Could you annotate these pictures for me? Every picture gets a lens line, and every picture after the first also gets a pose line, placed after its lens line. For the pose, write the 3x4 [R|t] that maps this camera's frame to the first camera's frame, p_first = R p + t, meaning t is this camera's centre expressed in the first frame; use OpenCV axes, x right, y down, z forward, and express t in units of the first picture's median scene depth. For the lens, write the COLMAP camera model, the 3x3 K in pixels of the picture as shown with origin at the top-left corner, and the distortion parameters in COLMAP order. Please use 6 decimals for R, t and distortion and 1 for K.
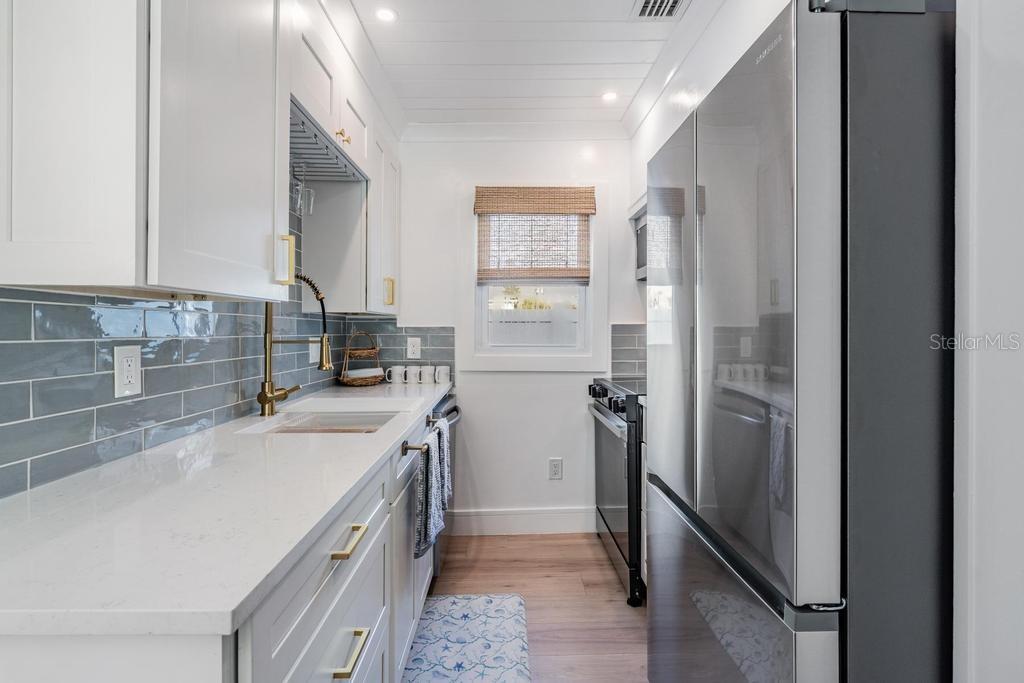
lens RADIAL K [[482.6, 0, 514.0], [0, 482.6, 335.2], [0, 0, 1]] dist [0.002257, -0.000213]
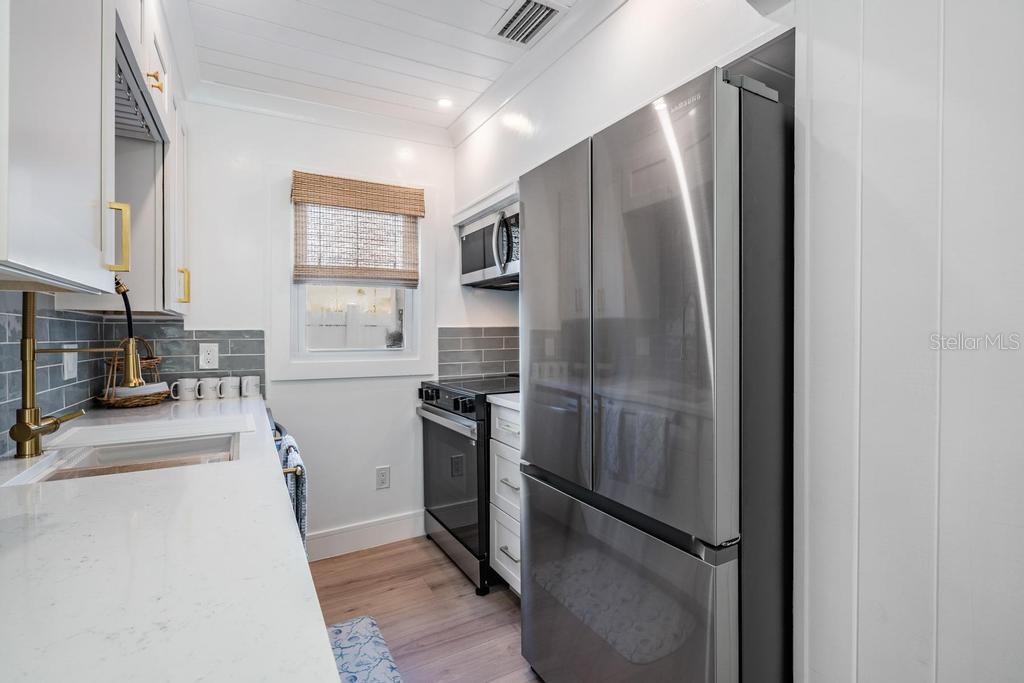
lens RADIAL K [[478.0, 0, 512.0], [0, 478.0, 341.5], [0, 0, 1]] dist [0.000398, -0.000108]
pose [[0.882562, -0.012317, 0.470034, -0.140918], [0.010274, 0.999923, 0.006911, 0.001779], [-0.470084, -0.001270, 0.882621, 0.041507]]
